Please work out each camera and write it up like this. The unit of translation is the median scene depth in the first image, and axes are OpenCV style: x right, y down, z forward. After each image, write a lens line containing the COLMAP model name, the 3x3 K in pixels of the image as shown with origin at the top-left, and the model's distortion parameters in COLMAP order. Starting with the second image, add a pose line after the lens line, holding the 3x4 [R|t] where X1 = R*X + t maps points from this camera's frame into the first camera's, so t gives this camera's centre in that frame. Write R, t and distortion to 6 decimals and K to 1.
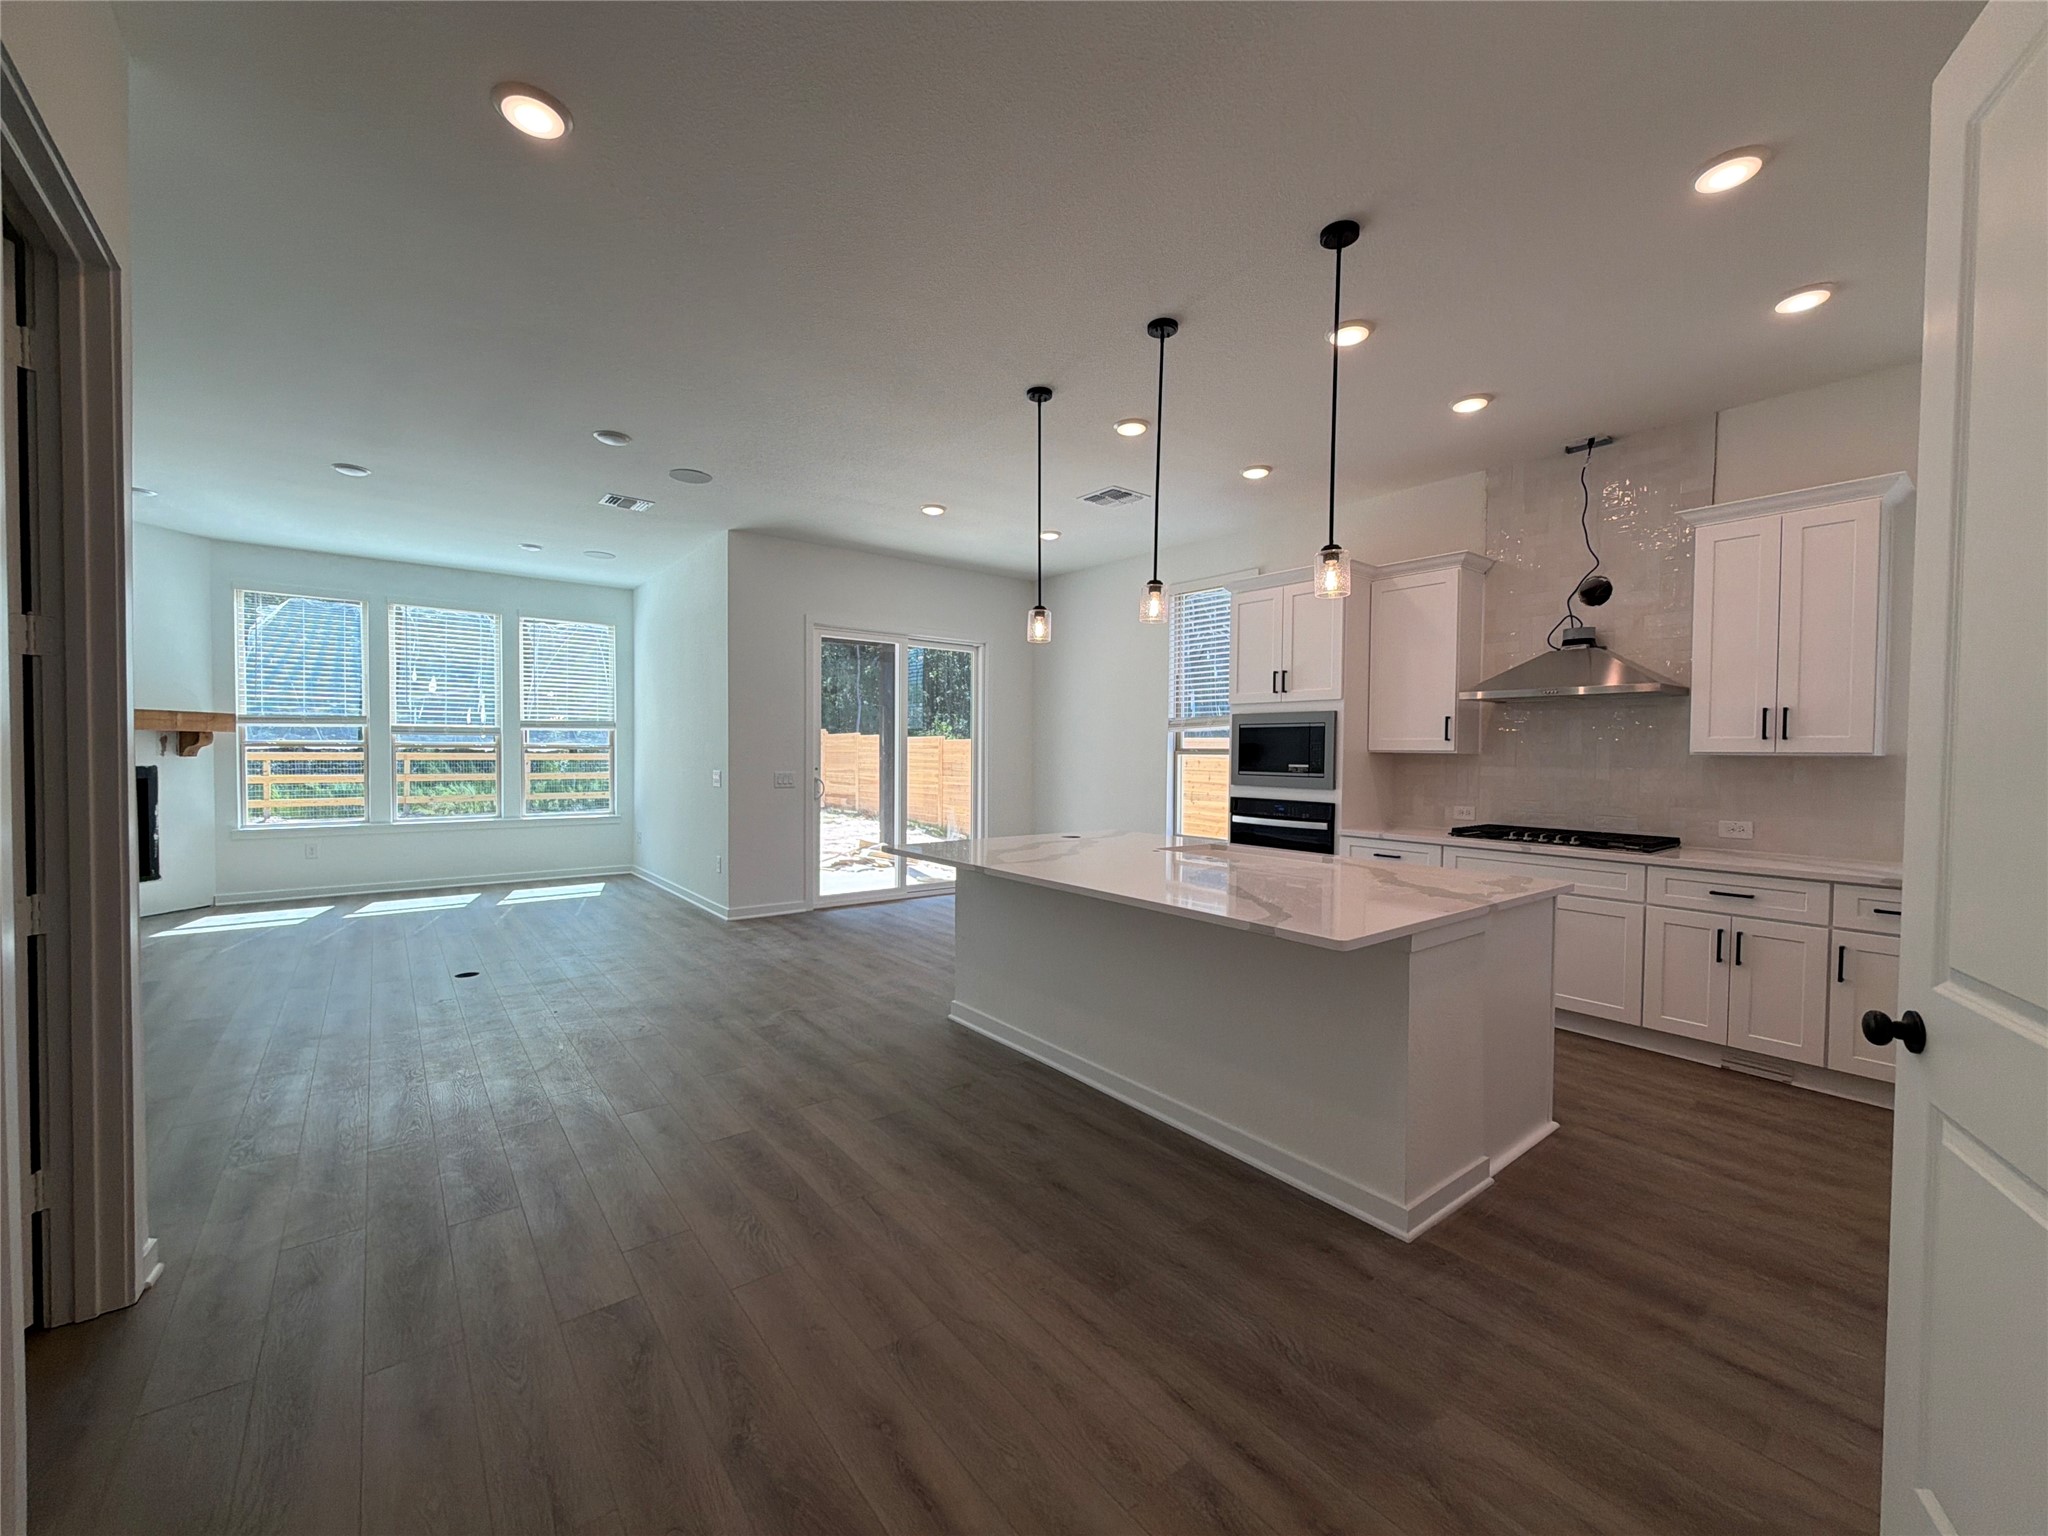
lens RADIAL K [[814.0, 0, 1026.4], [0, 814.0, 773.5], [0, 0, 1]] dist [-0.001082, -0.000741]
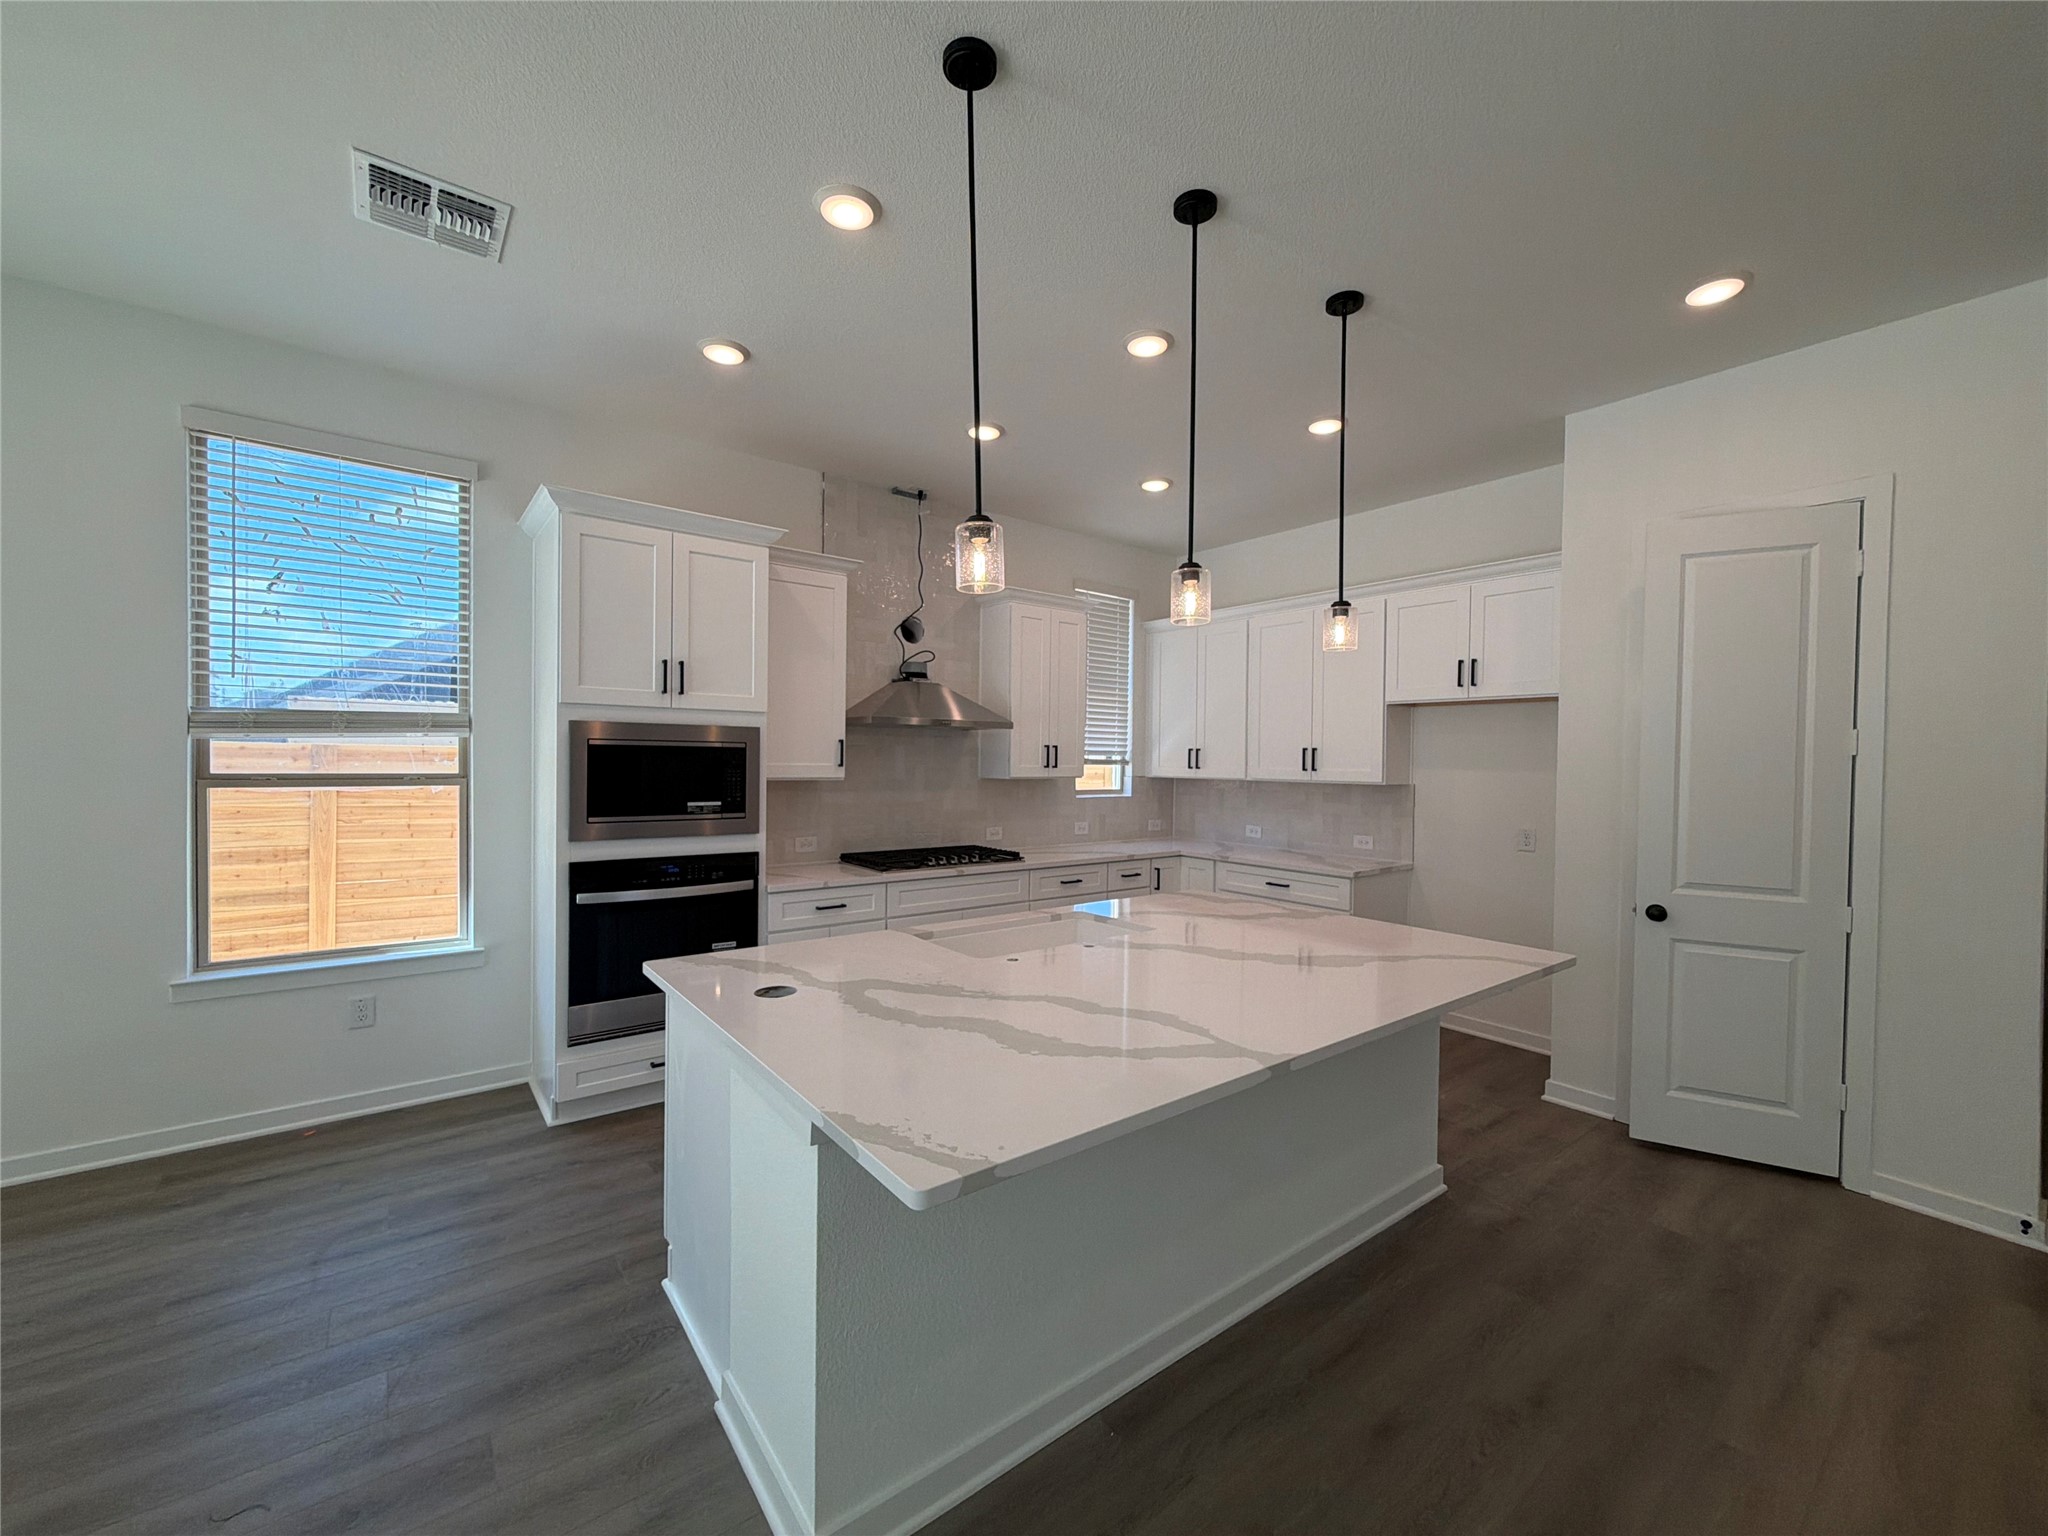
lens RADIAL K [[814.0, 0, 1024.4], [0, 814.0, 770.3], [0, 0, 1]] dist [-0.001082, -0.000741]
pose [[0.017135, -0.022130, 0.999608, -0.380564], [0.016886, 0.999619, 0.021841, -0.052992], [-0.999711, 0.016505, 0.017502, 0.788380]]
